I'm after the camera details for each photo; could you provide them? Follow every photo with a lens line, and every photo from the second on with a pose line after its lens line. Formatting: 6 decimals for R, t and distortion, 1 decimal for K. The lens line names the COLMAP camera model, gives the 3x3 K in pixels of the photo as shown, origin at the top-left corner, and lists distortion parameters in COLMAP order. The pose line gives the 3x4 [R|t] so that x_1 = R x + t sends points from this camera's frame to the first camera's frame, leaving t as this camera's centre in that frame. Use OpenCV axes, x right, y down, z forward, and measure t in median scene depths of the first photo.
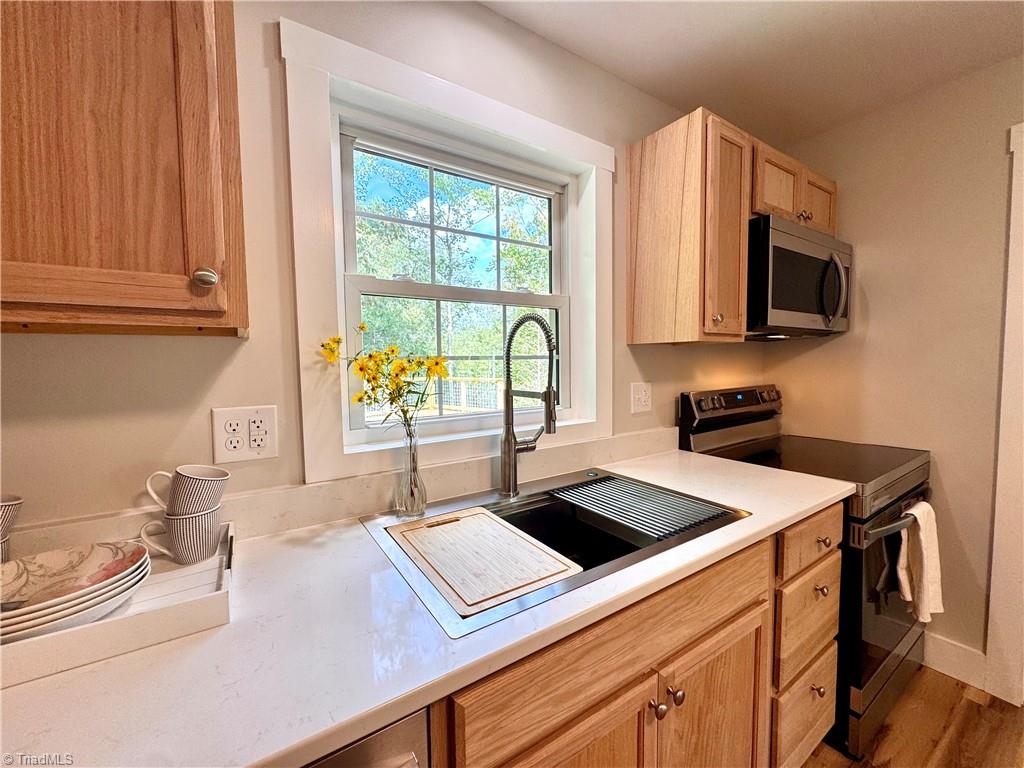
lens RADIAL K [[411.3, 0, 512.8], [0, 411.3, 386.4], [0, 0, 1]] dist [-0.003251, 0.000918]
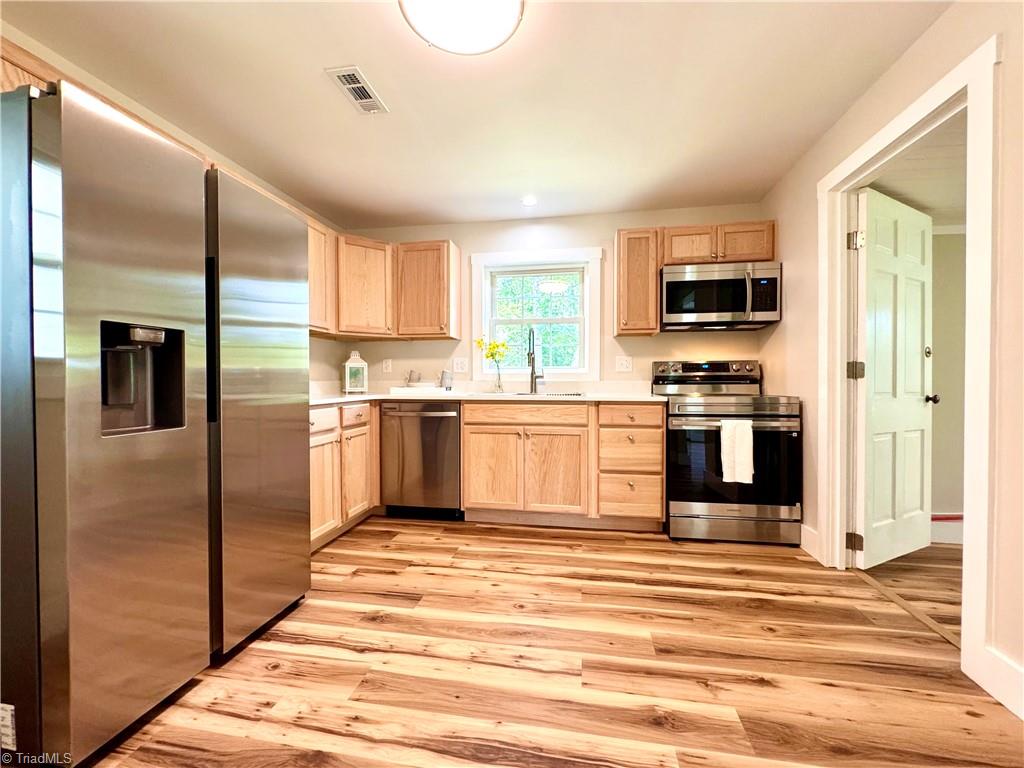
lens RADIAL K [[411.3, 0, 513.4], [0, 411.3, 385.9], [0, 0, 1]] dist [-0.003251, 0.000918]
pose [[0.728367, 0.021582, -0.684847, 1.666783], [-0.047355, 0.998699, -0.018893, 0.255295], [0.683549, 0.046192, 0.728442, -1.022544]]
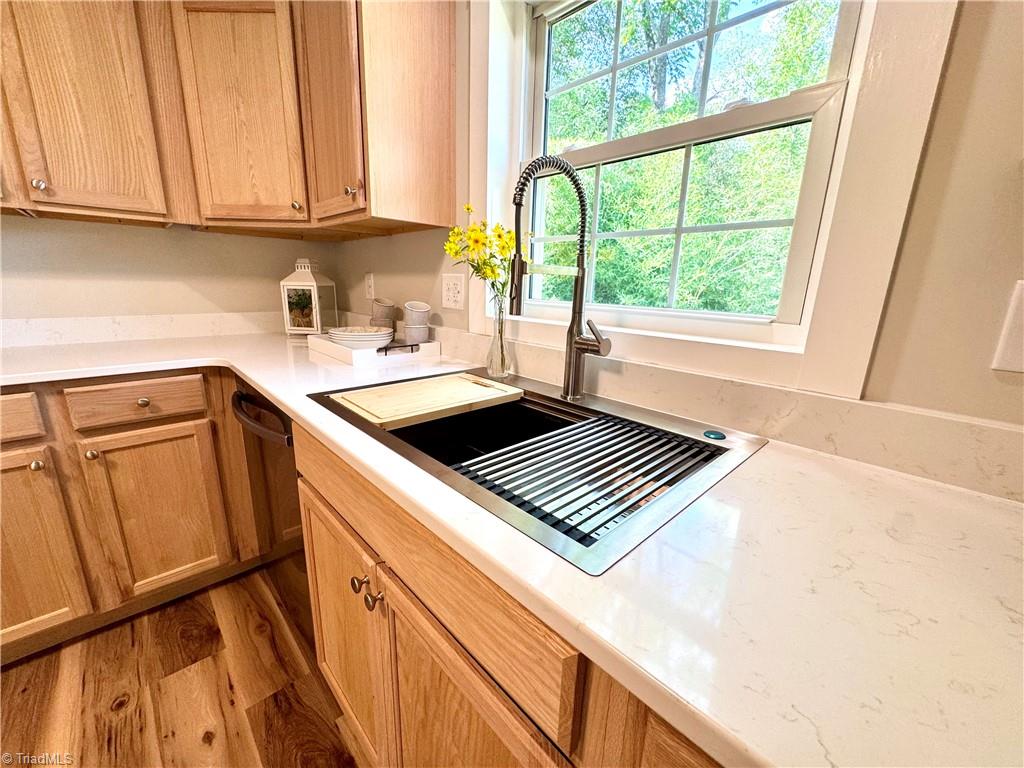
lens RADIAL K [[411.3, 0, 510.3], [0, 411.3, 386.2], [0, 0, 1]] dist [-0.003251, 0.000918]
pose [[0.165447, 0.258676, -0.951690, 0.717138], [-0.086877, 0.965060, 0.247207, 0.039683], [0.982385, 0.041781, 0.182139, 0.680218]]
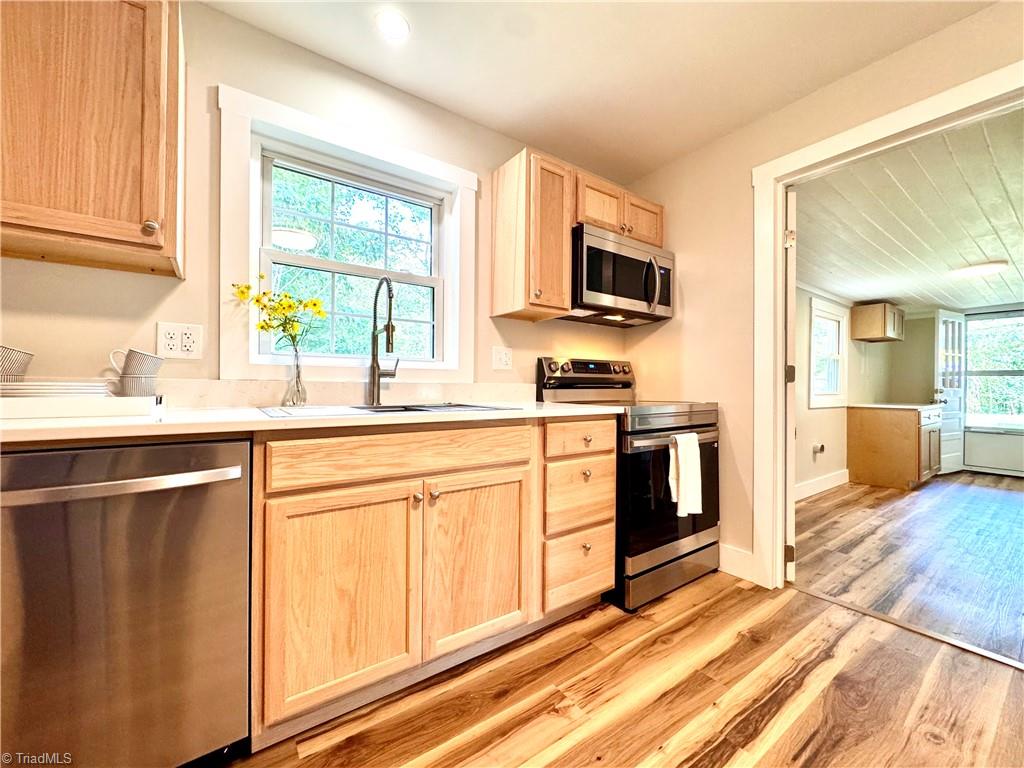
lens RADIAL K [[411.3, 0, 512.9], [0, 411.3, 385.6], [0, 0, 1]] dist [-0.003251, 0.000918]
pose [[0.999244, 0.020488, 0.033032, 0.397241], [-0.018434, 0.997946, -0.061354, 0.255410], [-0.034222, 0.060699, 0.997569, -0.408332]]
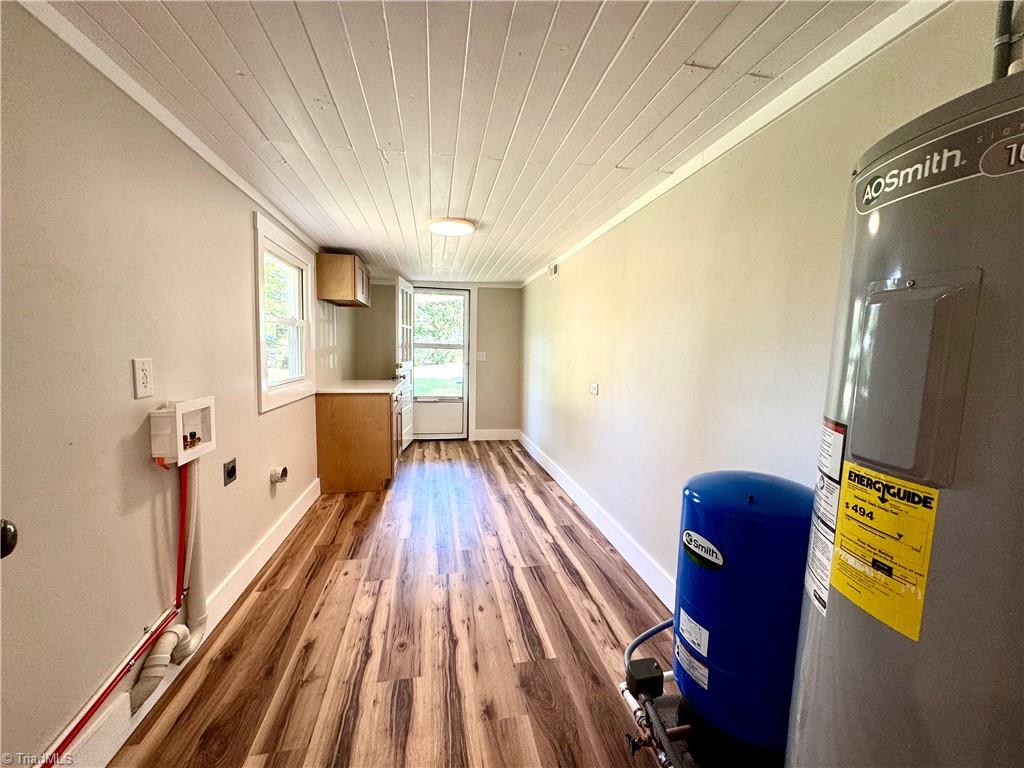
lens RADIAL K [[386.9, 0, 505.9], [0, 386.9, 382.7], [0, 0, 1]] dist [0.000538, 0.000033]
pose [[0.377394, -0.063362, 0.923882, 1.509877], [0.027373, 0.997984, 0.057263, 0.020971], [-0.925648, 0.003679, 0.378368, 0.895166]]
